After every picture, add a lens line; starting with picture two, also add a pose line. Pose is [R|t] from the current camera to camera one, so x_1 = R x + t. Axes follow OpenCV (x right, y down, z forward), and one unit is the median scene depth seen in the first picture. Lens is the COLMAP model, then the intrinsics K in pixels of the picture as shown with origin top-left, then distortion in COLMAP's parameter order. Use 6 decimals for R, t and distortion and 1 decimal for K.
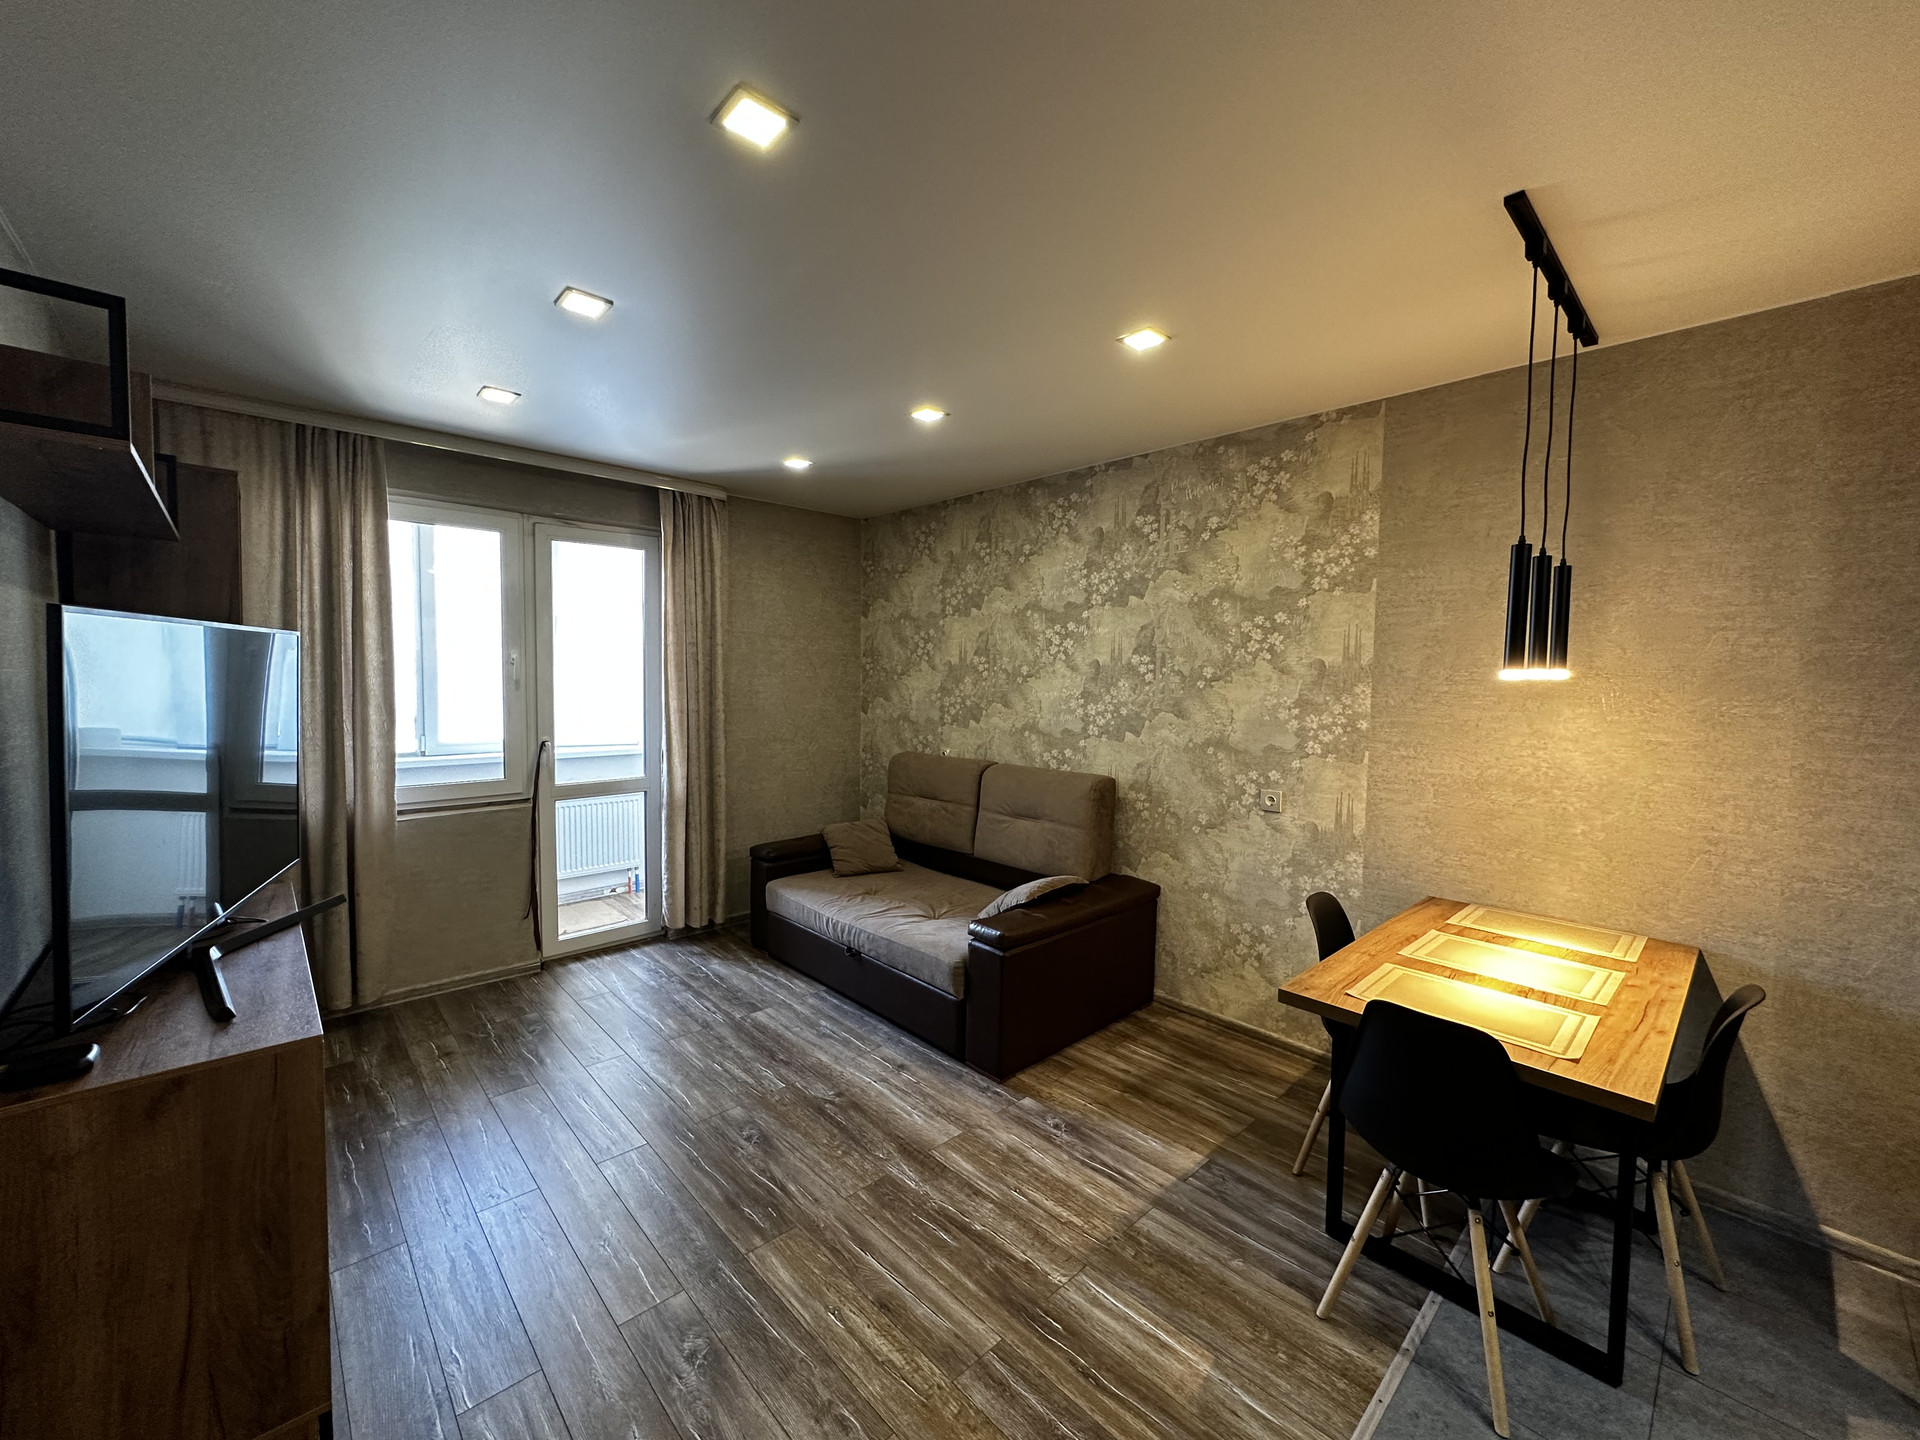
lens RADIAL K [[763.7, 0, 961.7], [0, 763.7, 719.2], [0, 0, 1]] dist [-0.003501, 0.000480]
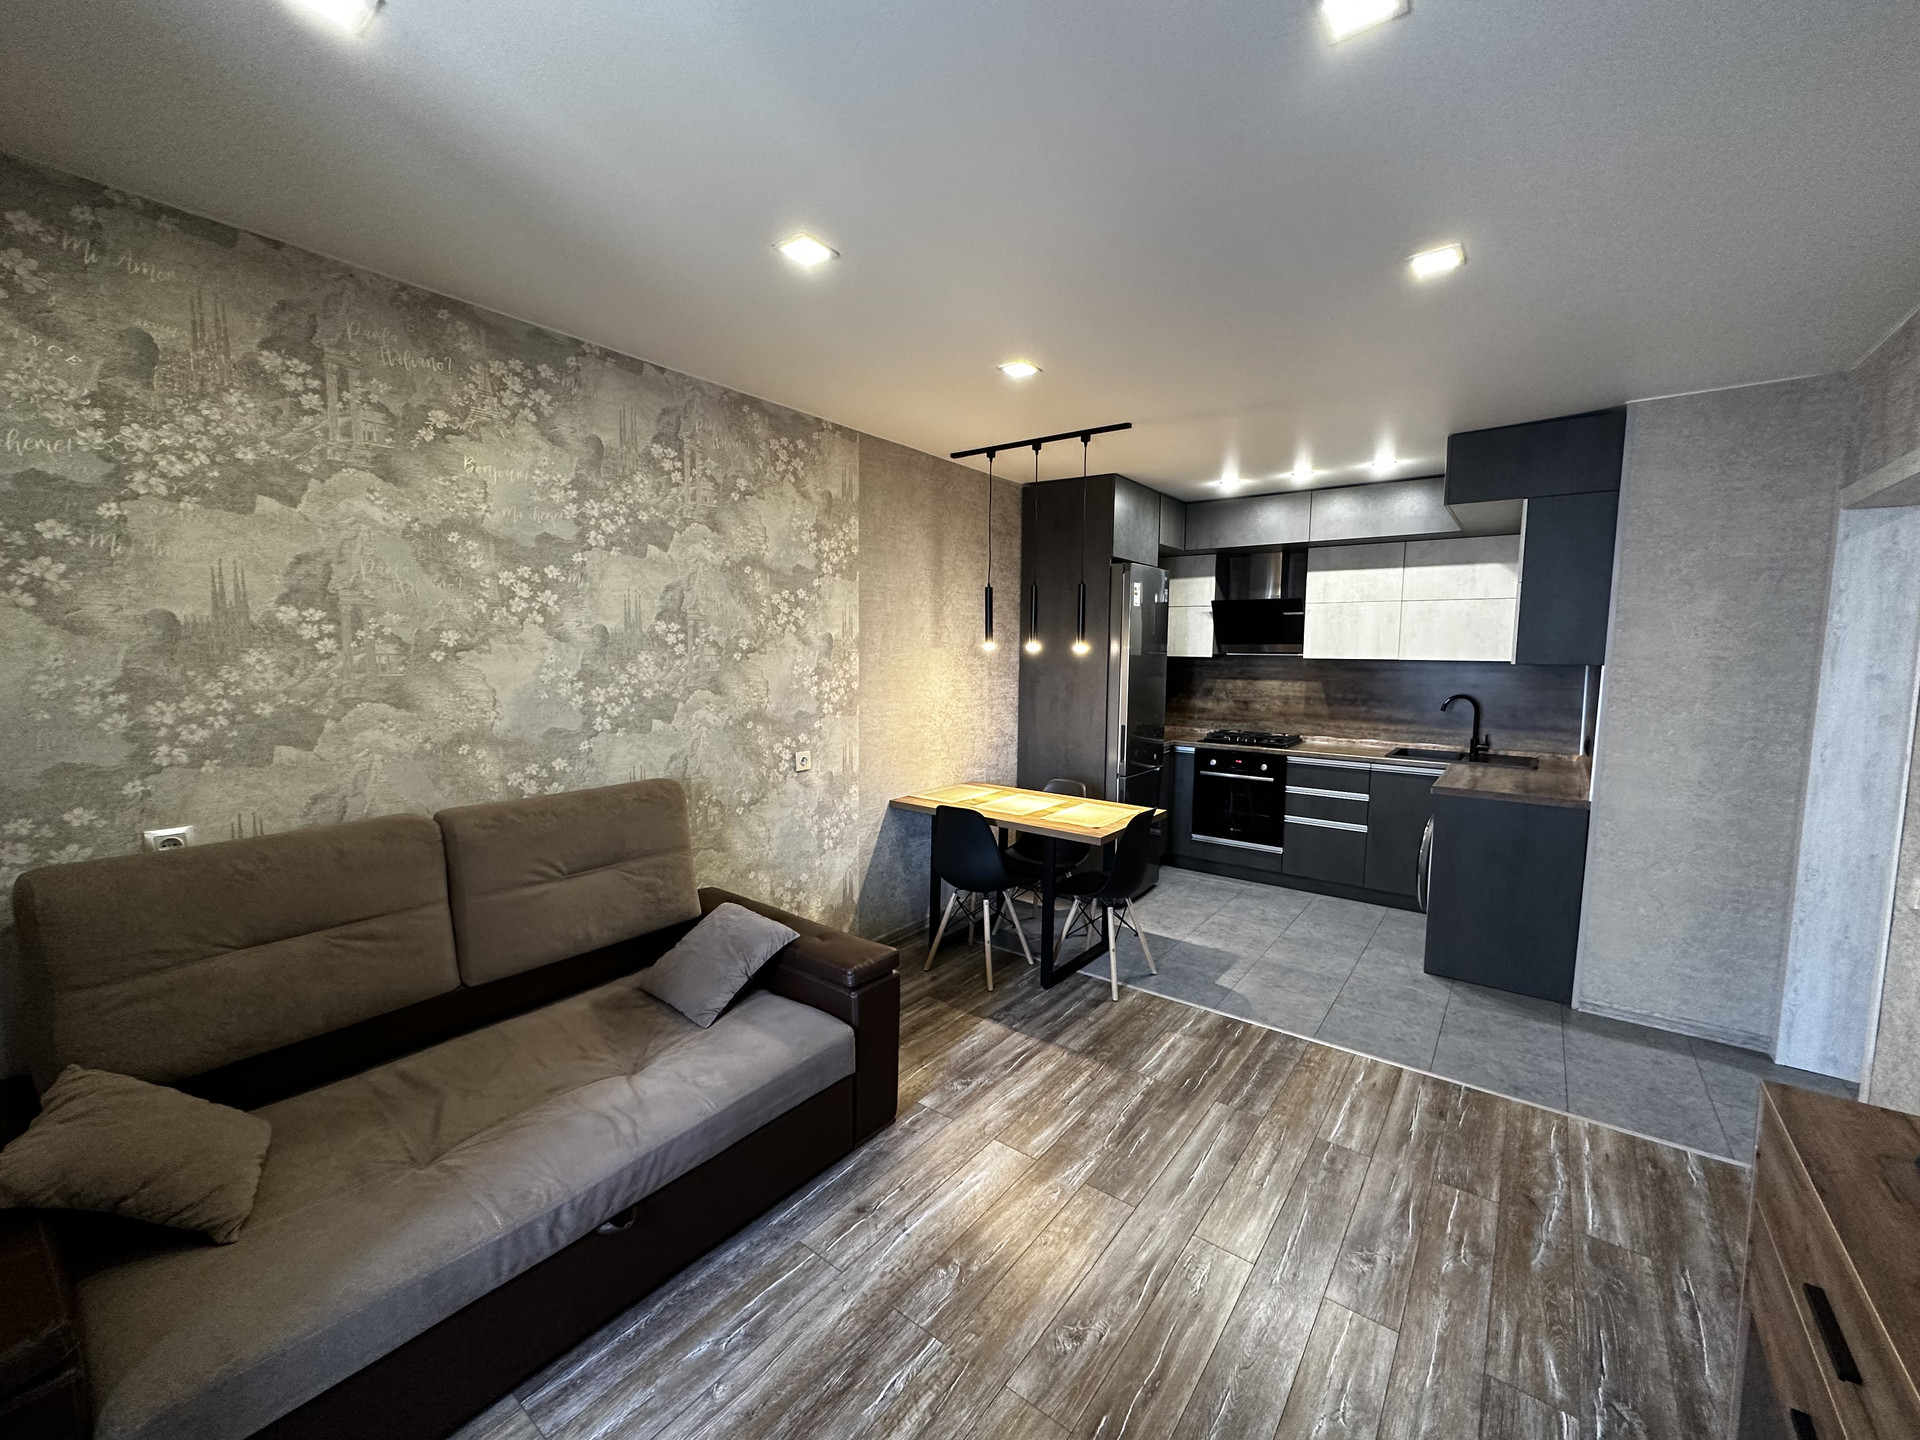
lens RADIAL K [[763.7, 0, 961.7], [0, 763.7, 719.2], [0, 0, 1]] dist [-0.003501, 0.000480]
pose [[-0.162900, -0.105941, 0.980938, -0.659754], [0.045402, 0.992360, 0.114714, -0.064451], [-0.985597, 0.063224, -0.156846, 0.885155]]
